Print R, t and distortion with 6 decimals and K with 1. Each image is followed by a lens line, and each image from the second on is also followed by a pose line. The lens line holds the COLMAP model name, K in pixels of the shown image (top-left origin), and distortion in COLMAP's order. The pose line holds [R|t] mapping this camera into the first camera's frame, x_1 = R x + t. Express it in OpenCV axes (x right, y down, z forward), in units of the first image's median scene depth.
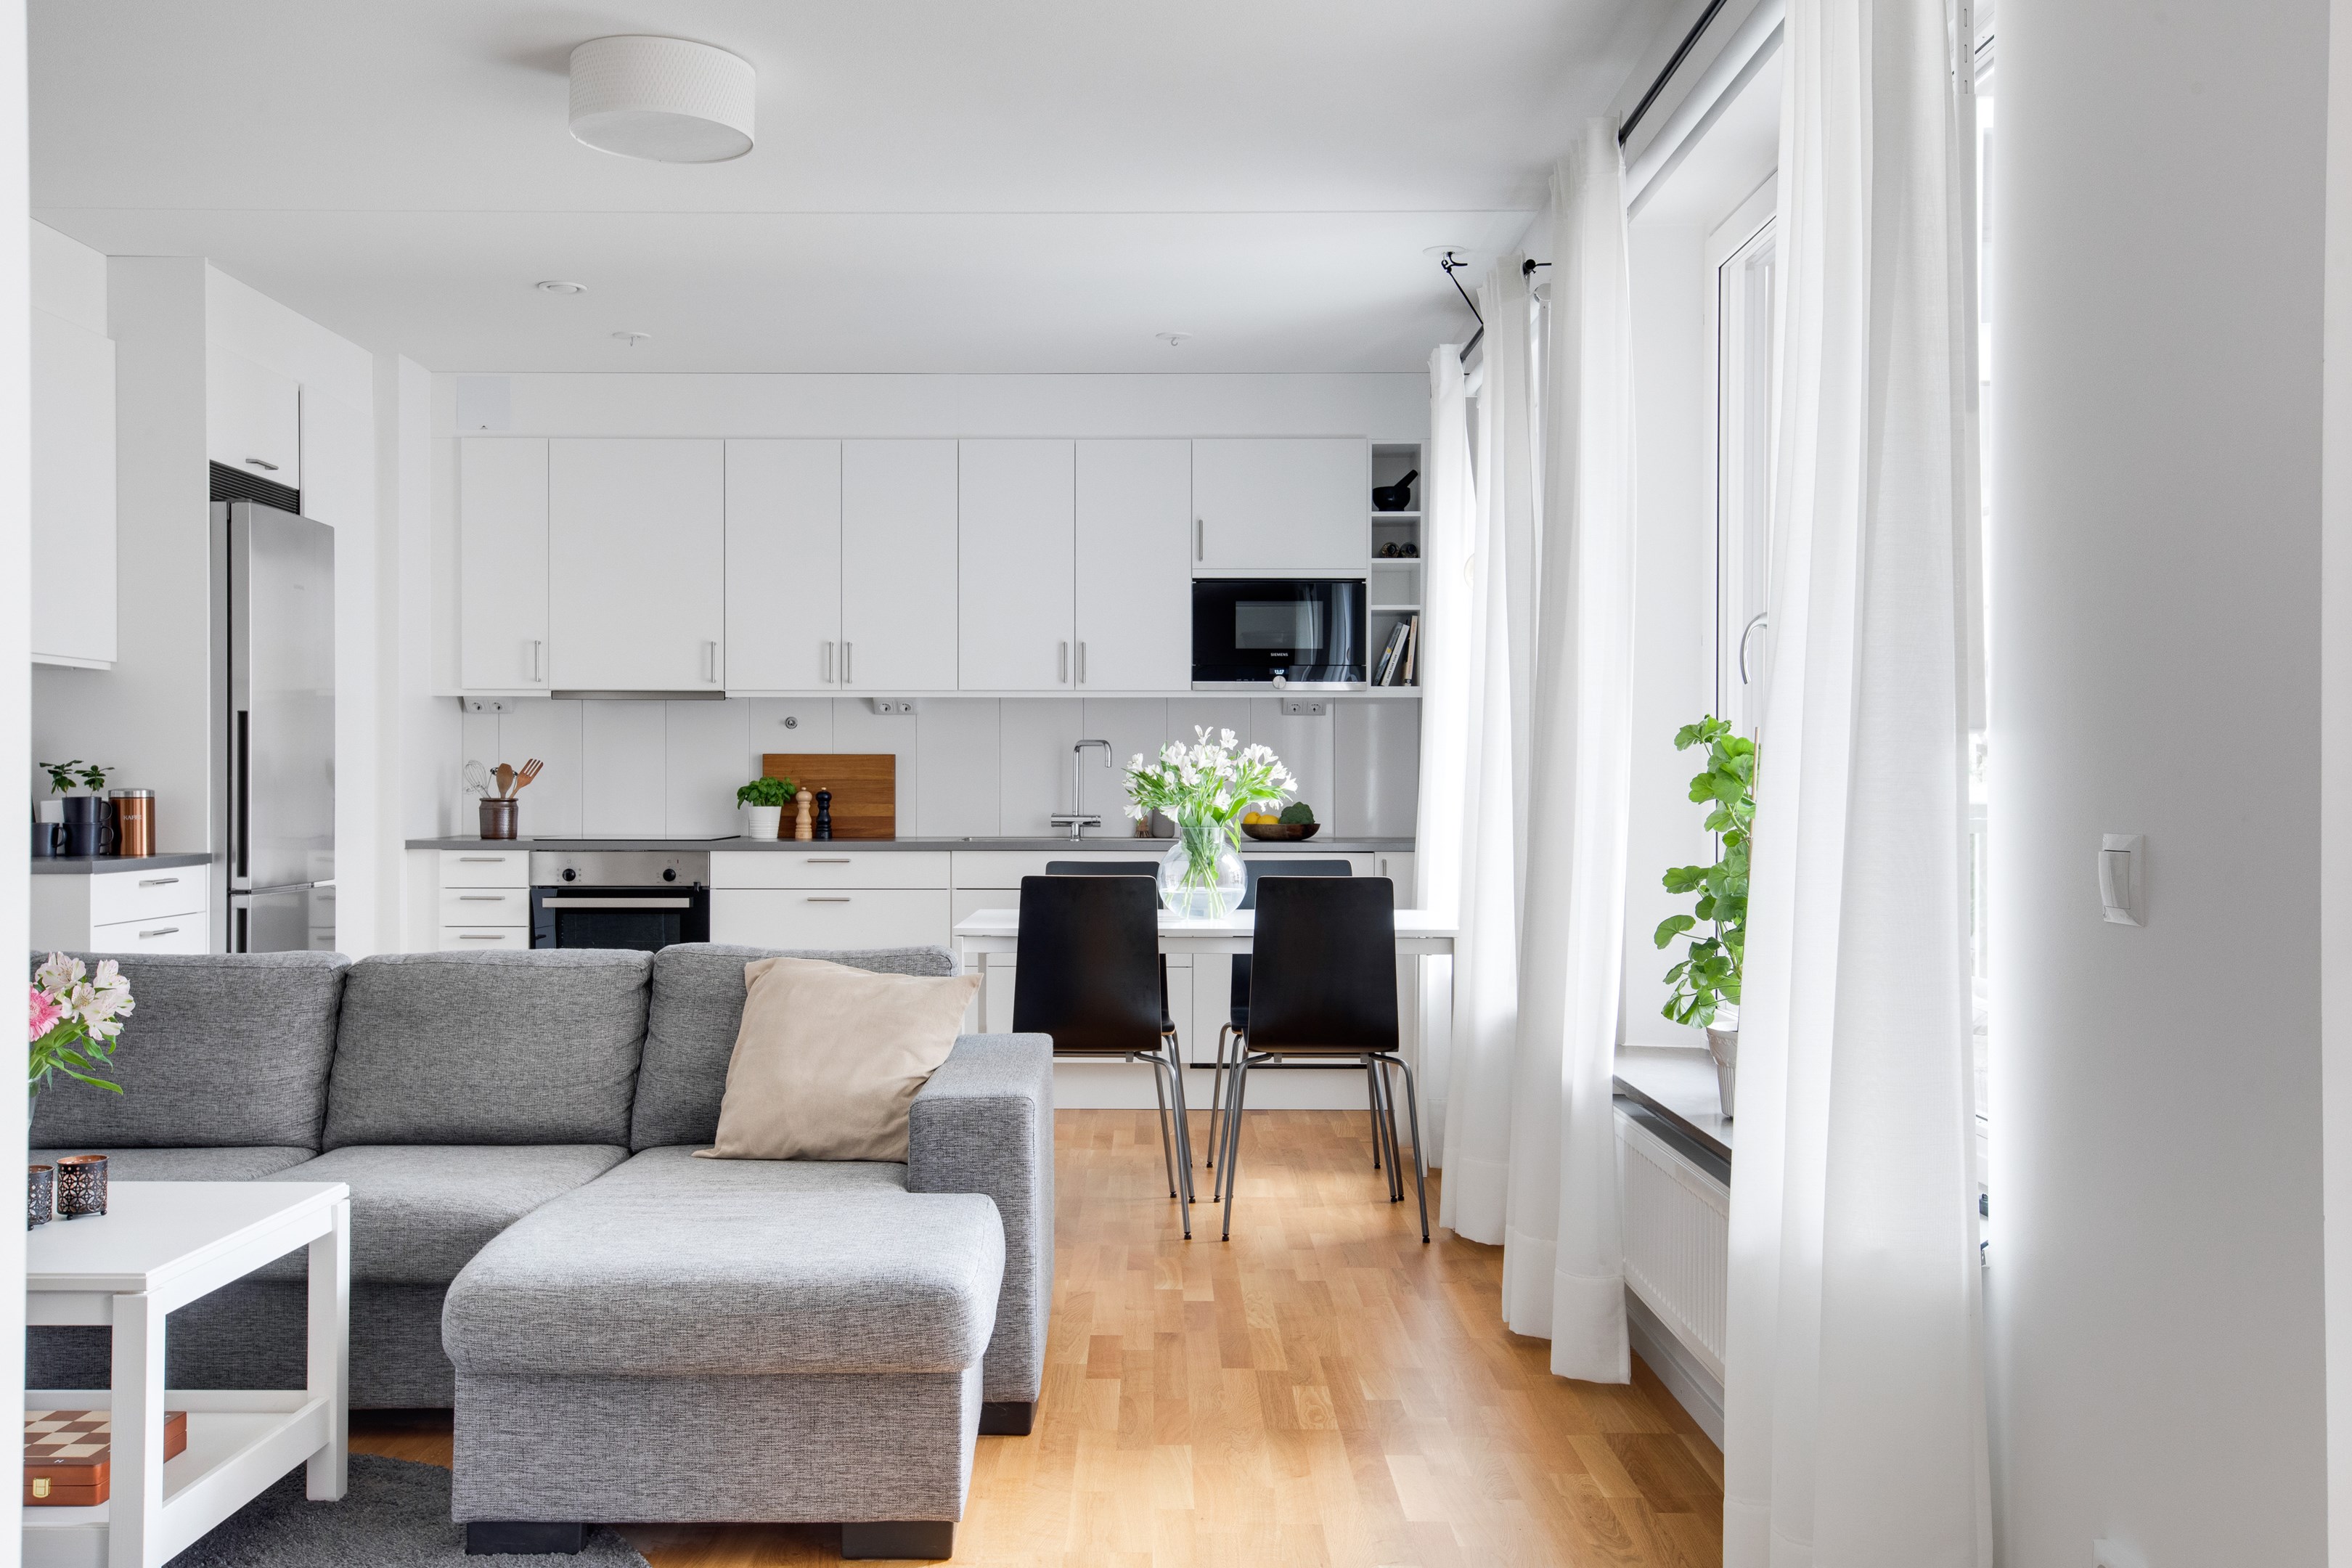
lens RADIAL K [[2252.0, 0, 1160.4], [0, 2252.0, 797.5], [0, 0, 1]] dist [0.048731, 0.000000]
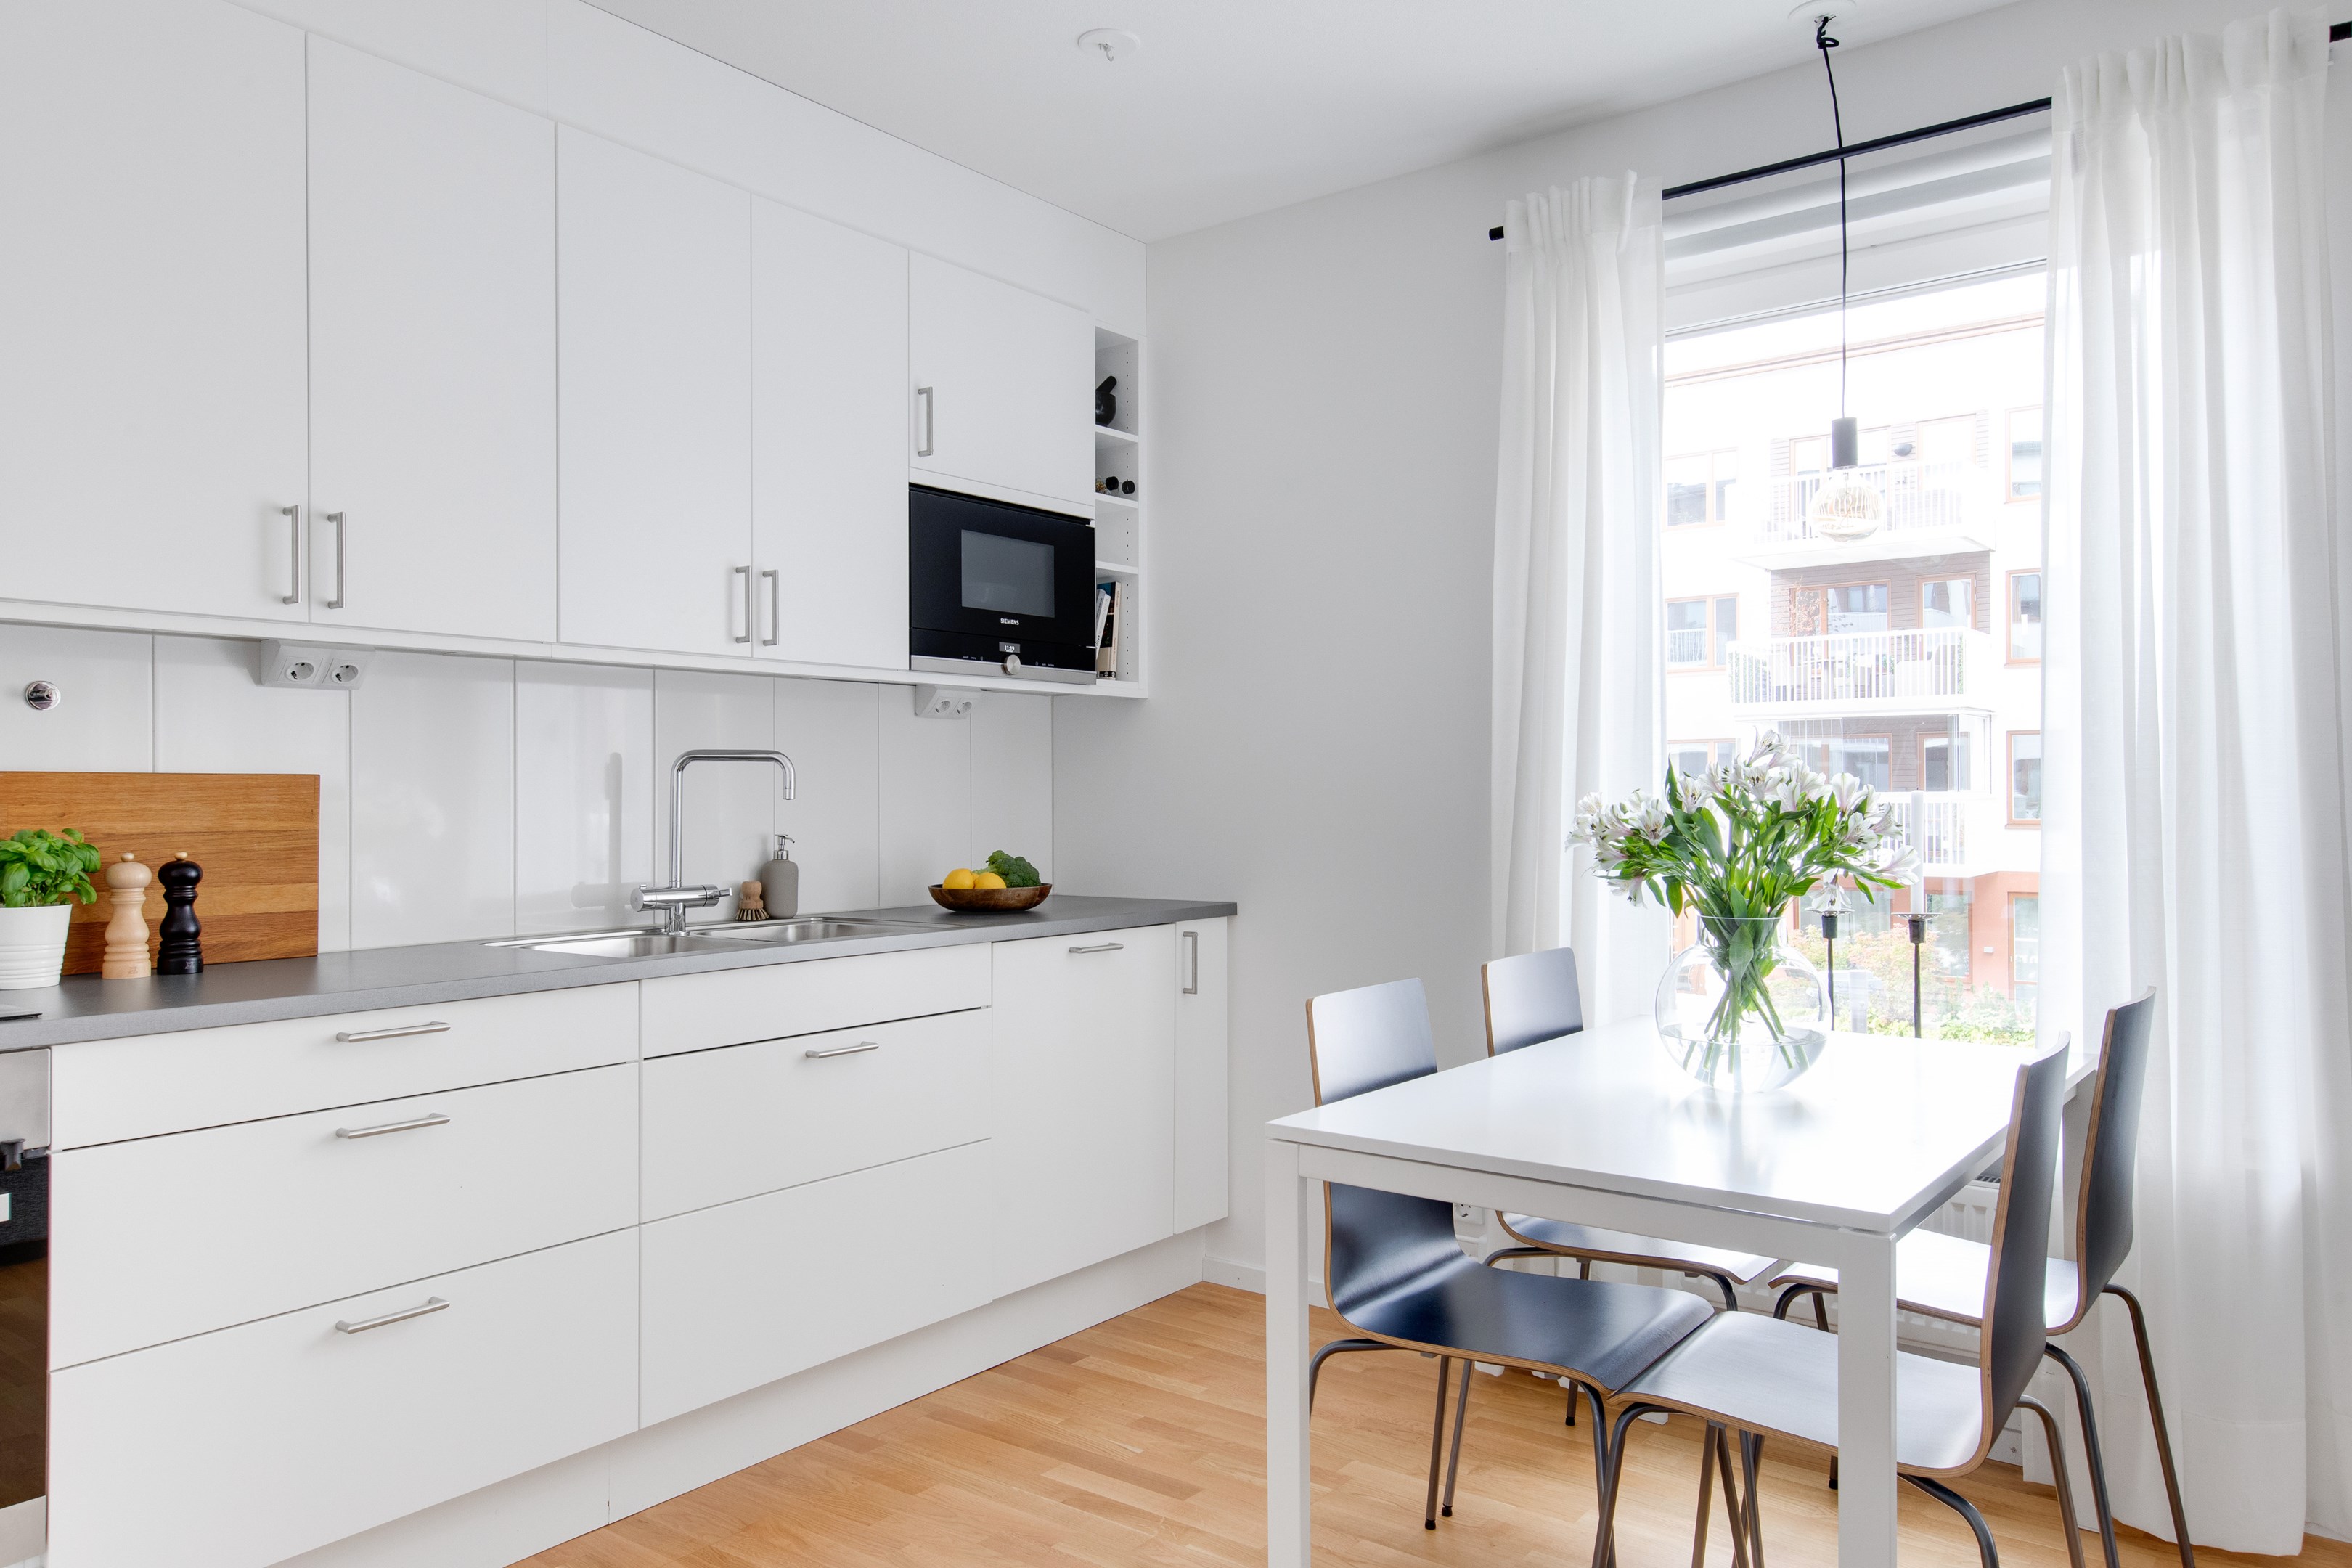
lens RADIAL K [[1684.4, 0, 1183.1], [0, 1684.4, 778.9], [0, 0, 1]] dist [0.047981, -0.000019]
pose [[0.591347, 0.004360, 0.806406, -0.386451], [0.010003, 0.999869, -0.012742, -0.015862], [-0.806355, 0.015601, 0.591225, 0.863607]]
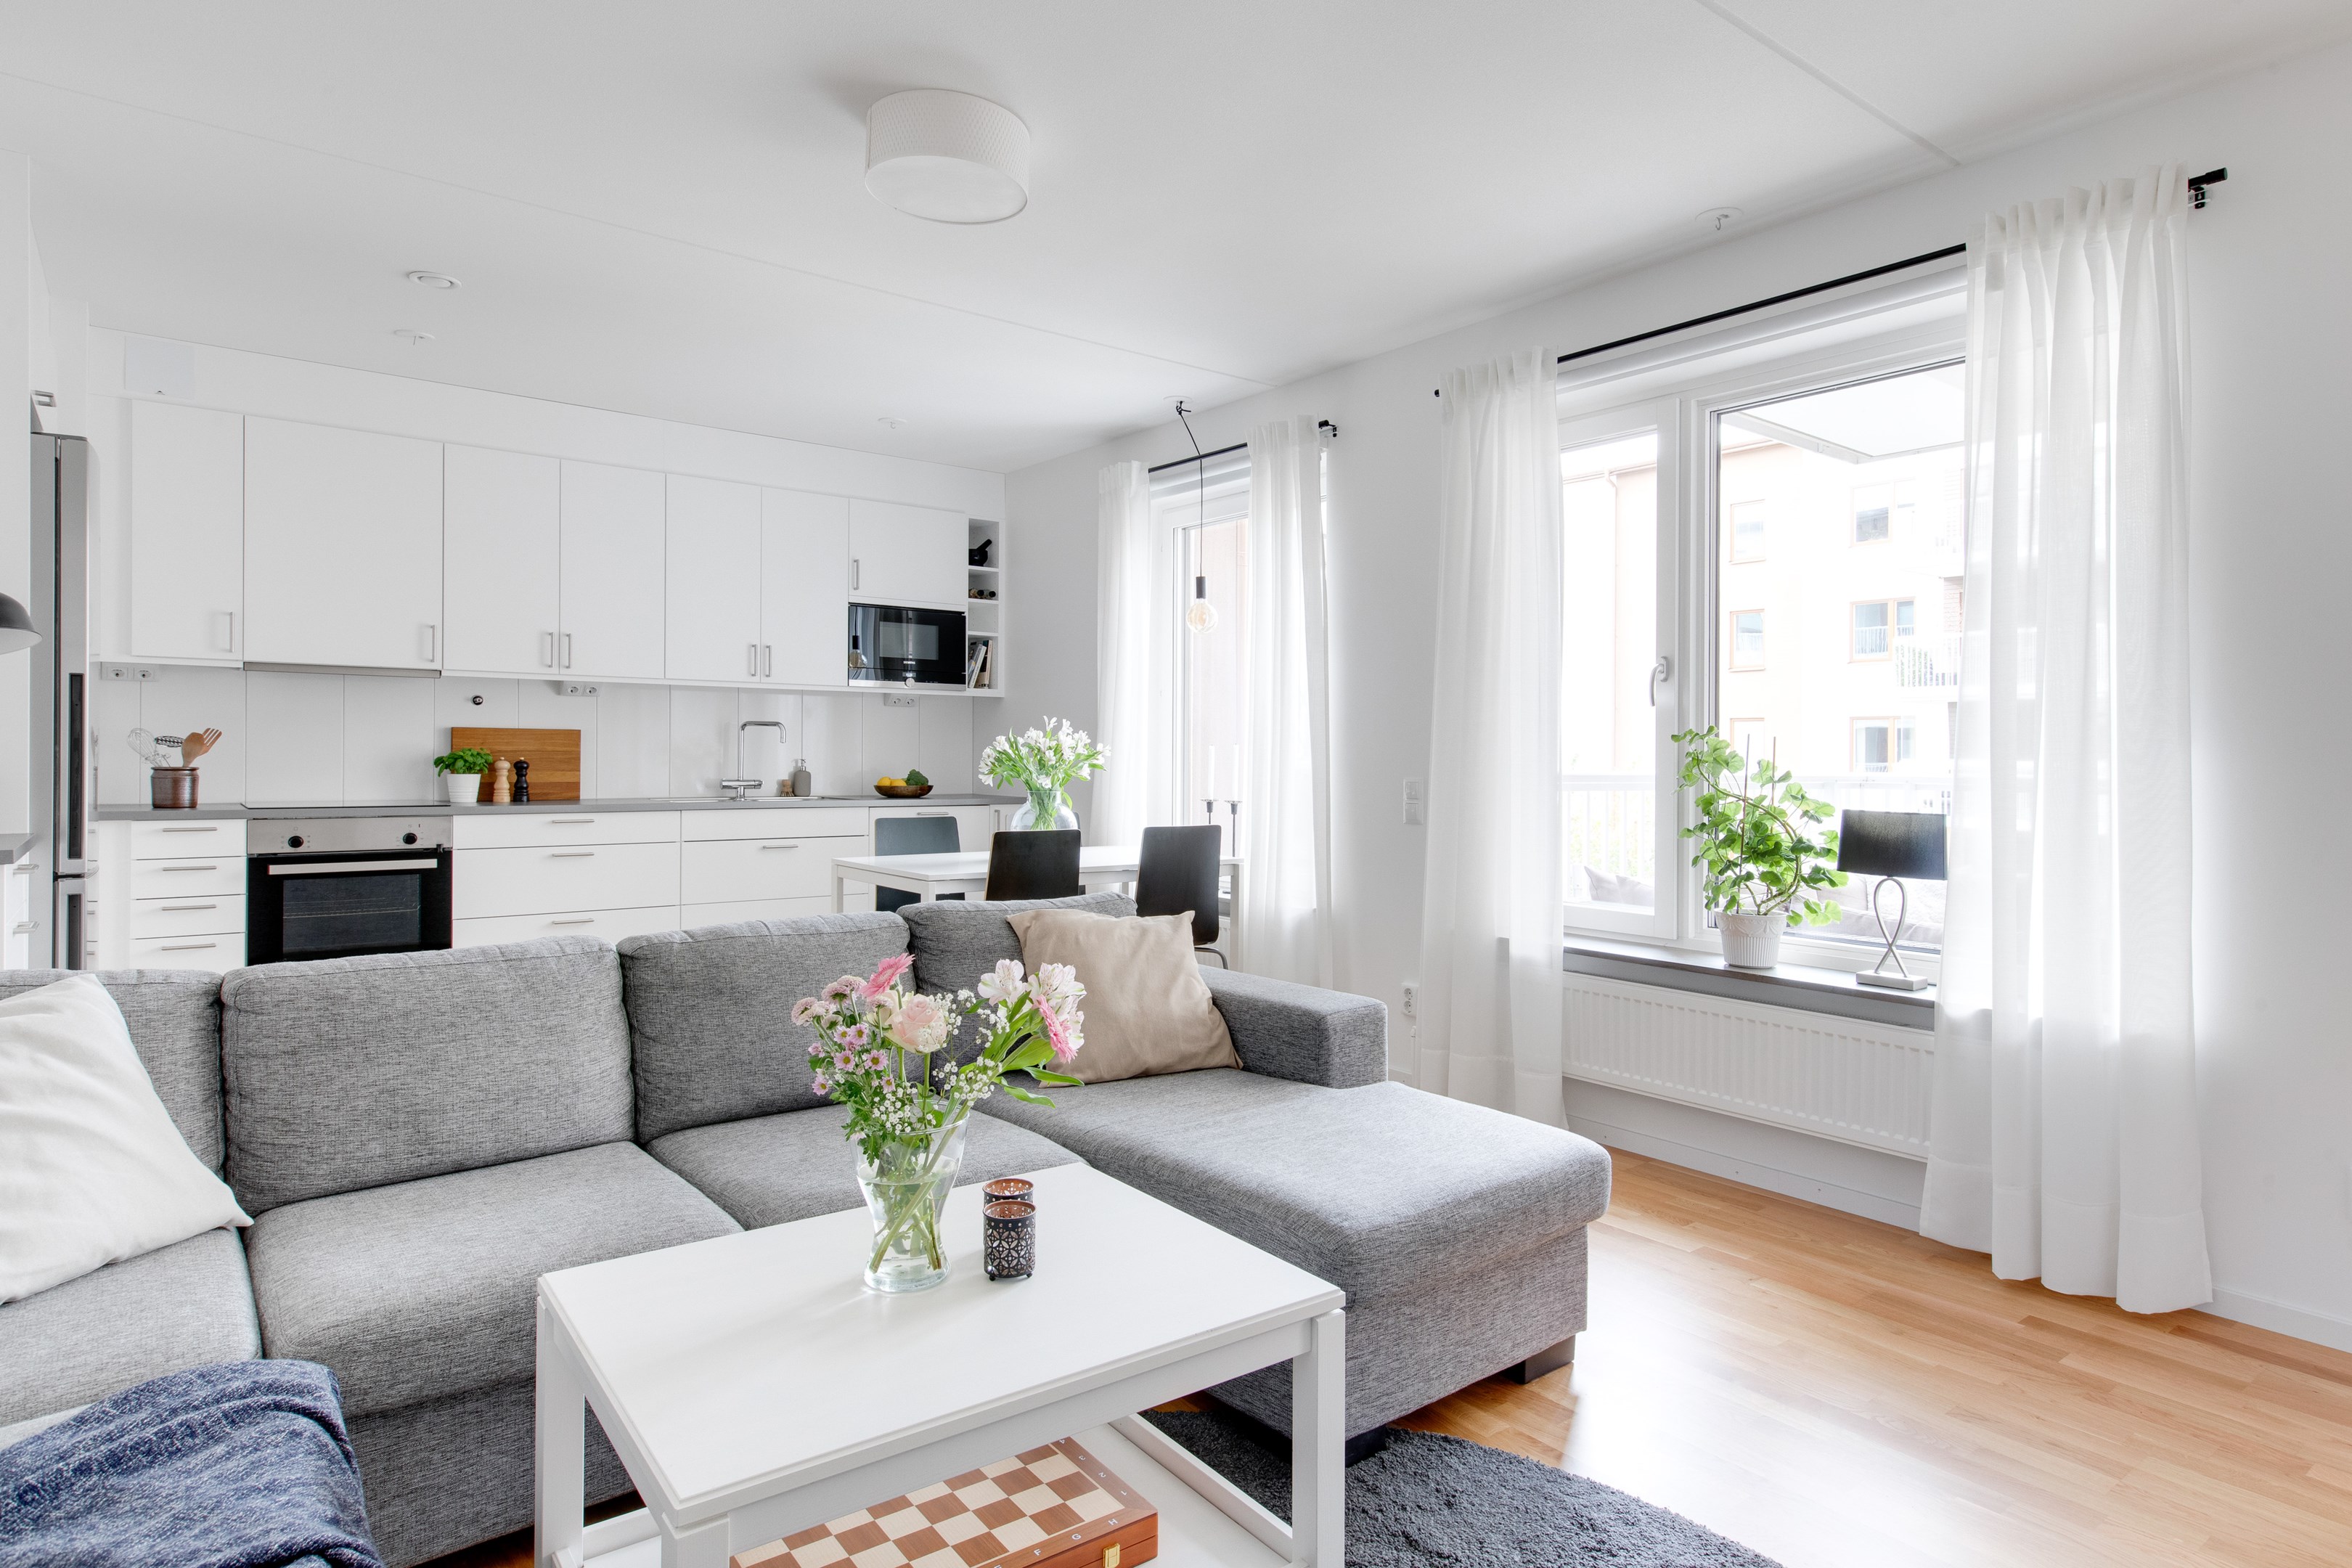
lens RADIAL K [[1358.1, 0, 1268.3], [0, 1358.1, 752.3], [0, 0, 1]] dist [0.011151, 0.001436]
pose [[0.752592, 0.007208, 0.658448, -0.418924], [-0.004411, 0.999973, -0.005905, -0.006074], [-0.658473, 0.001540, 0.752603, 0.292728]]
